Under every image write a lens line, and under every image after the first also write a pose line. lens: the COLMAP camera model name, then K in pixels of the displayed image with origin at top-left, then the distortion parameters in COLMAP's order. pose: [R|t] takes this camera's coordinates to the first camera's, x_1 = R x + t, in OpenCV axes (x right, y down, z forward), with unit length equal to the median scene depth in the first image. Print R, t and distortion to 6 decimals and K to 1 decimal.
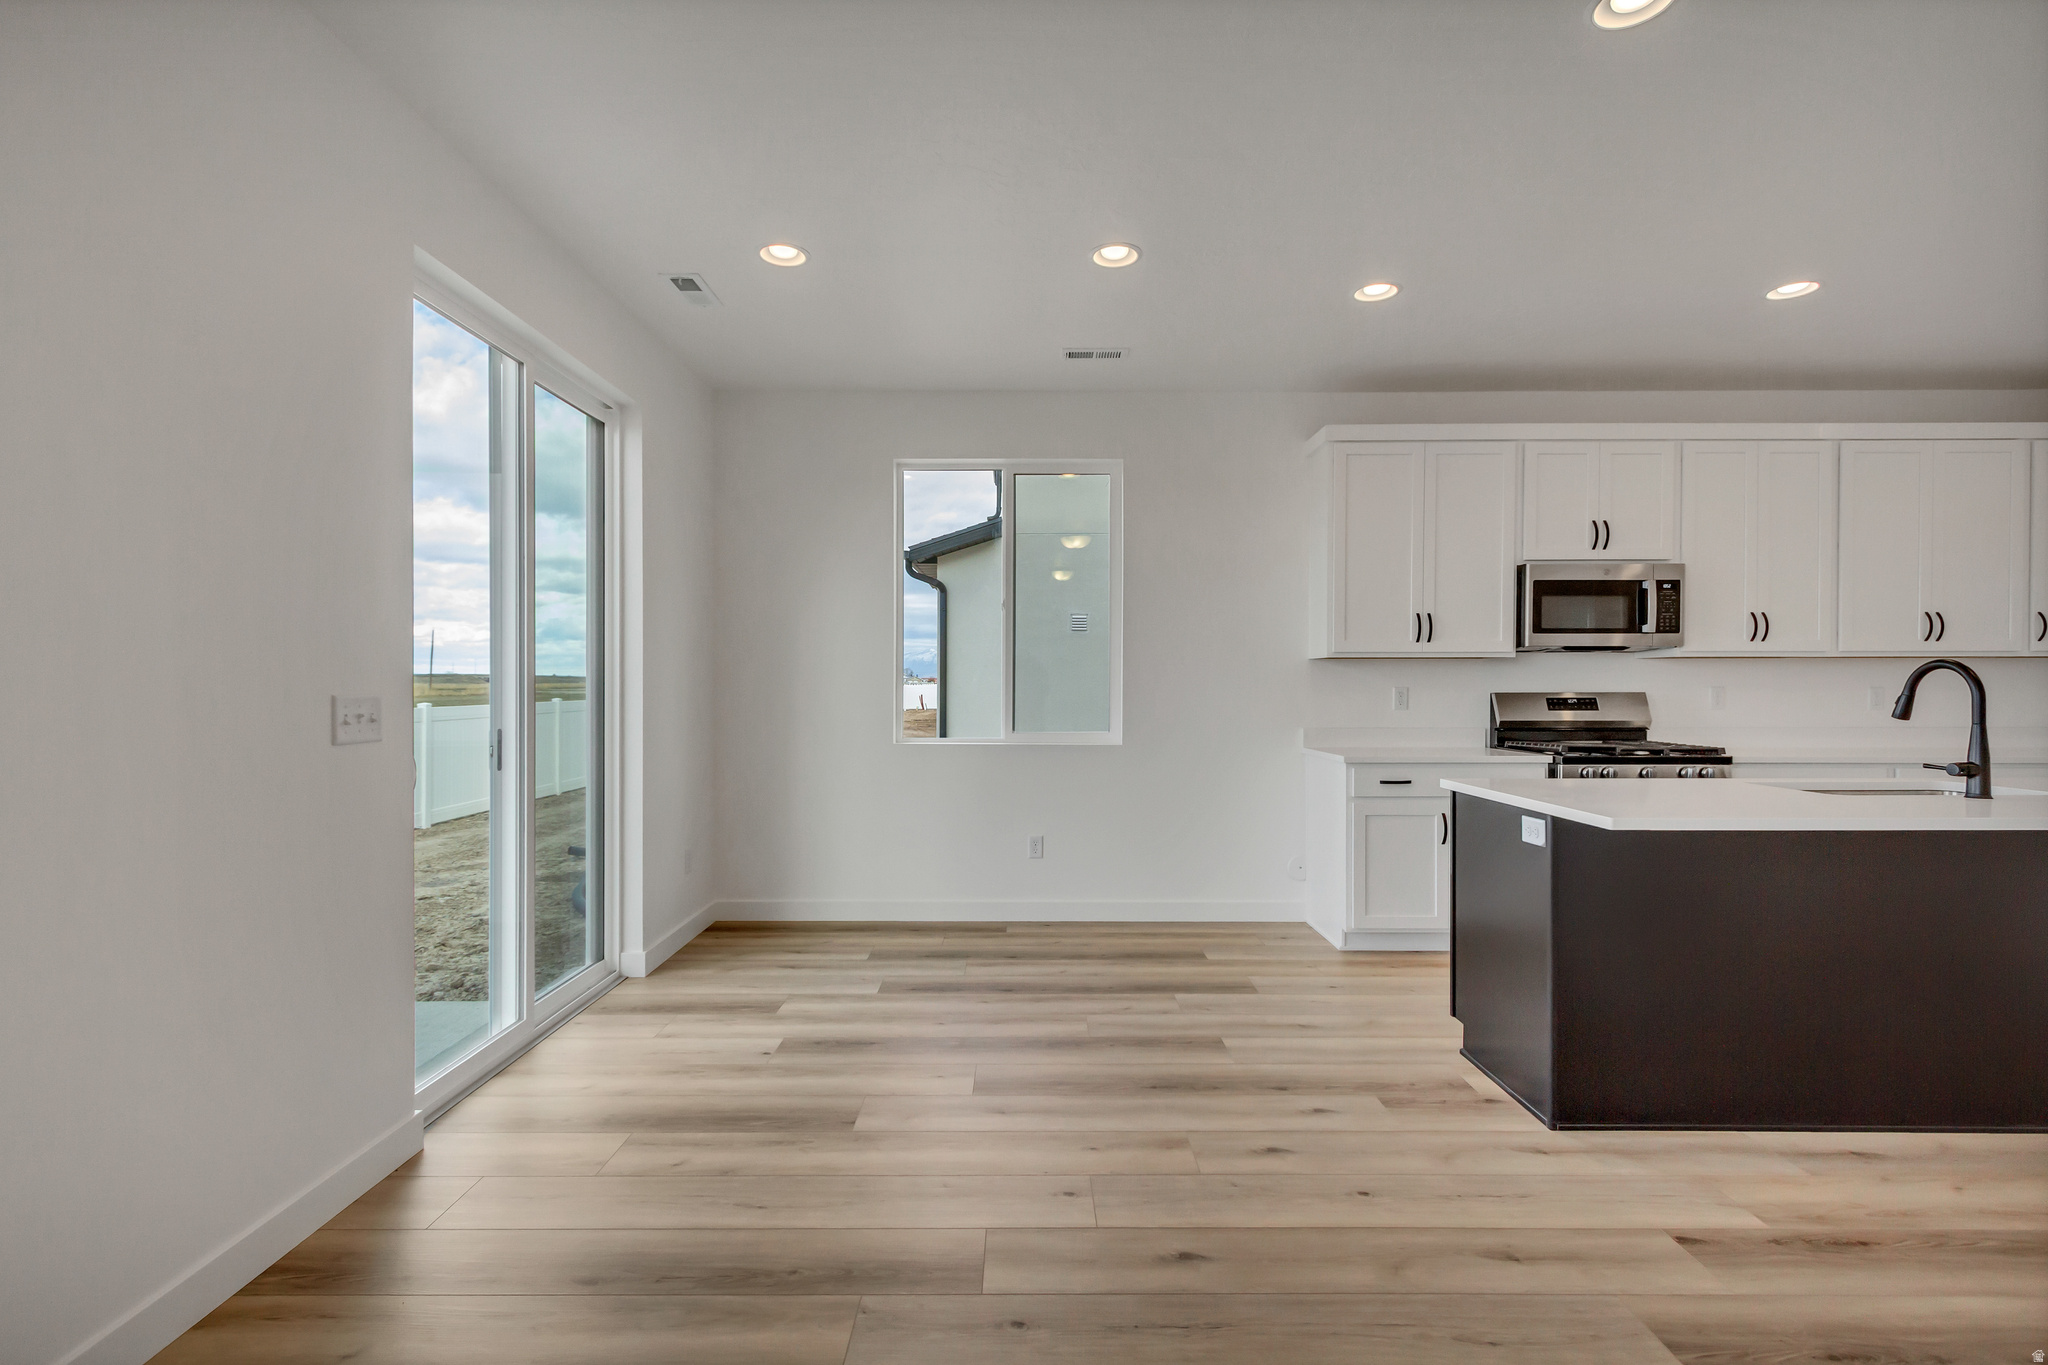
lens RADIAL K [[904.9, 0, 1024.0], [0, 904.9, 682.5], [0, 0, 1]] dist [-0.000528, -0.000178]
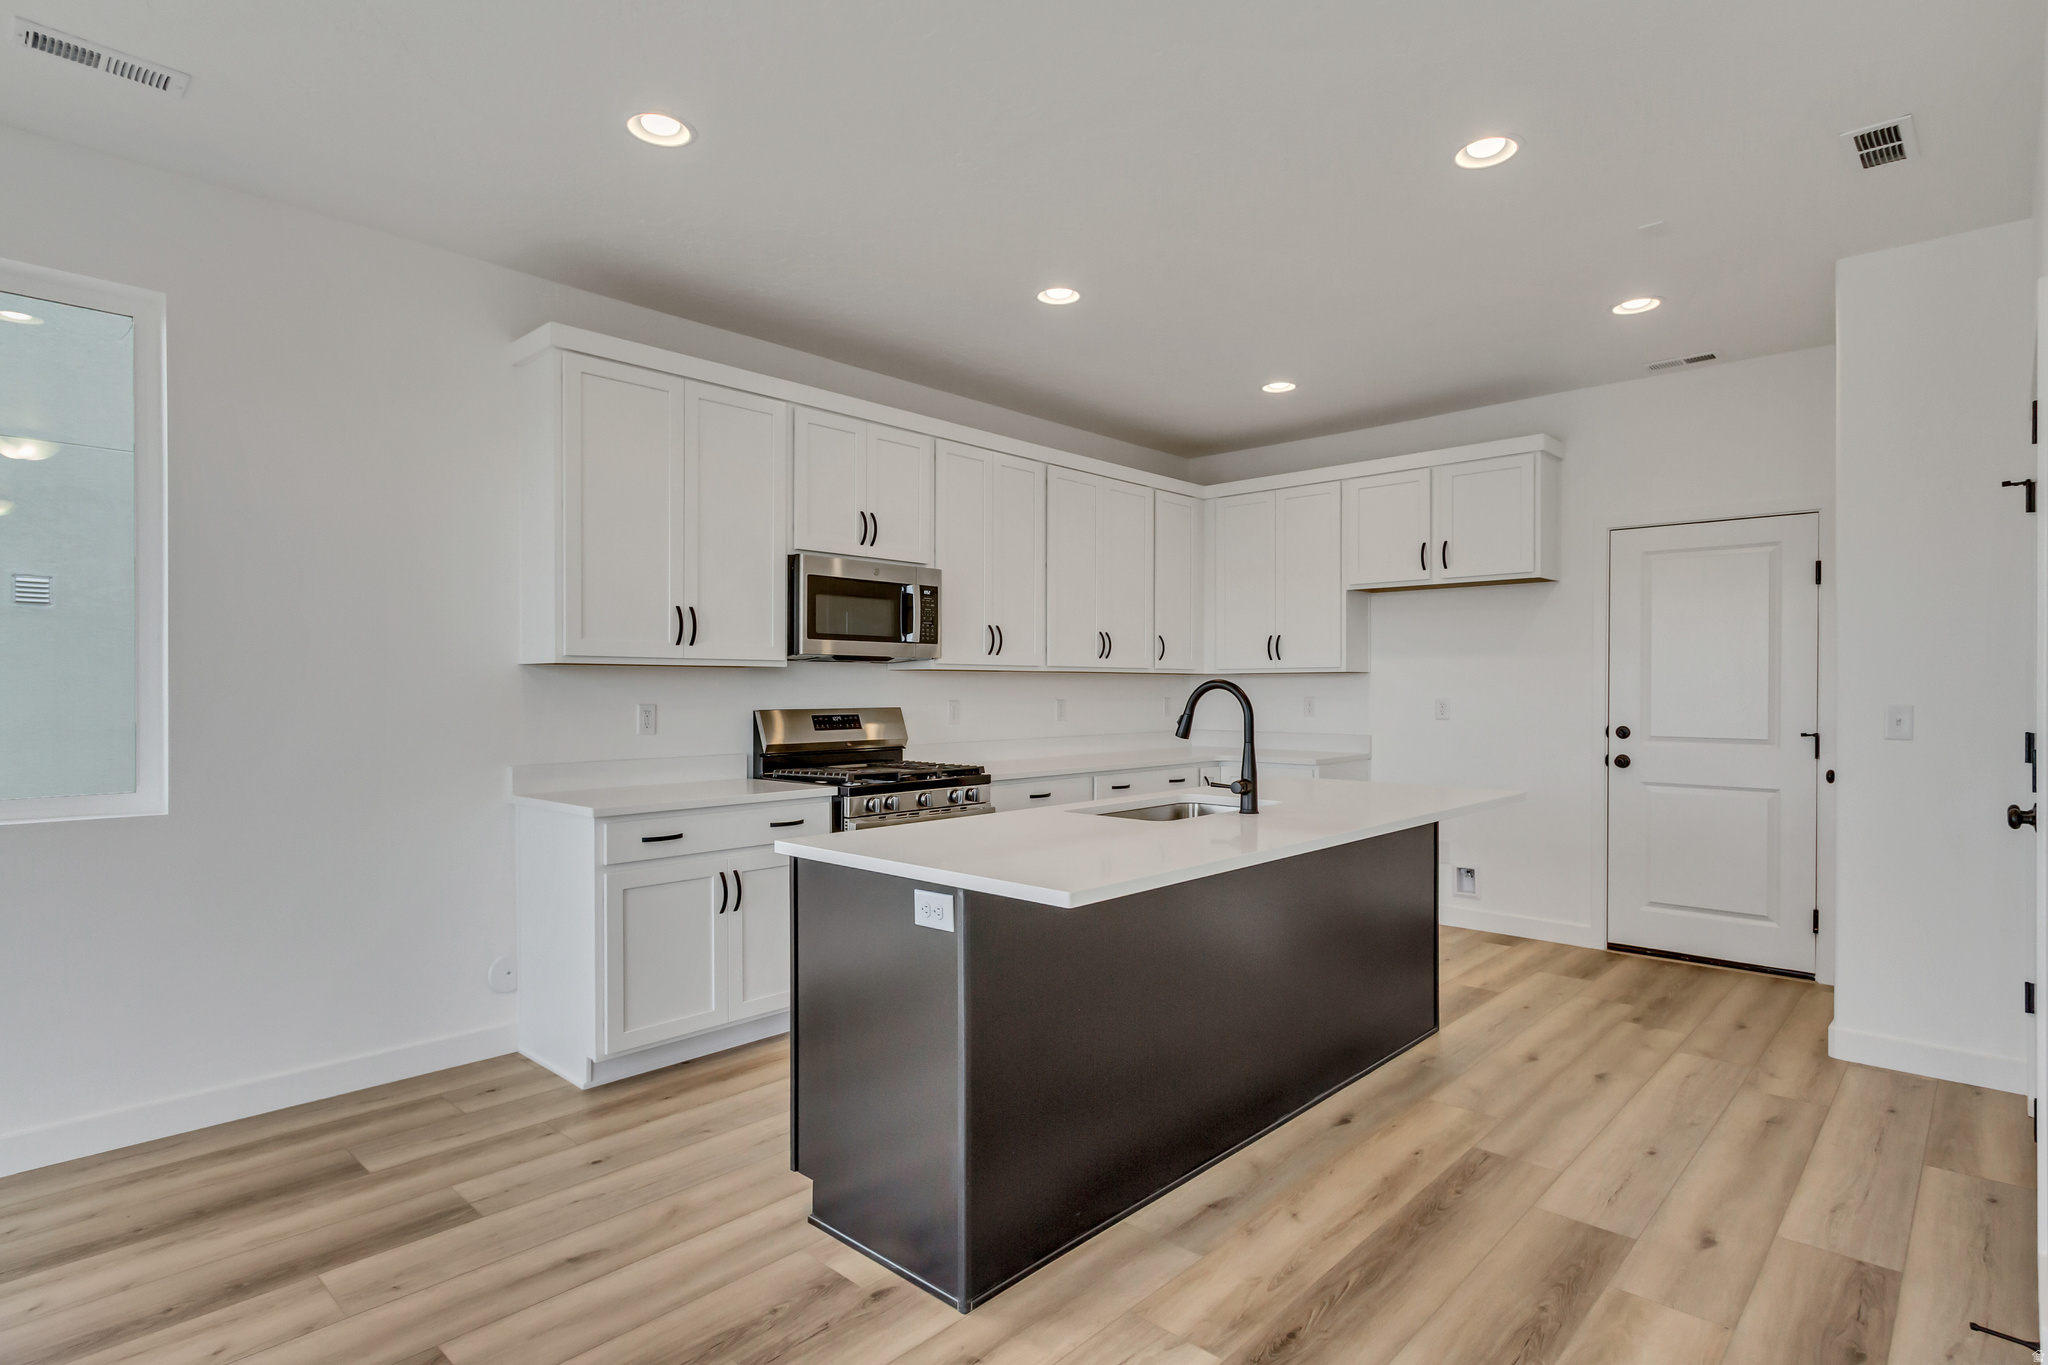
lens RADIAL K [[1052.9, 0, 1019.2], [0, 1052.9, 699.4], [0, 0, 1]] dist [0.009660, -0.001352]
pose [[0.684472, -0.006501, 0.729011, -0.007068], [-0.001012, 0.999951, 0.009867, -0.008418], [-0.729039, -0.007492, 0.684431, 0.199859]]
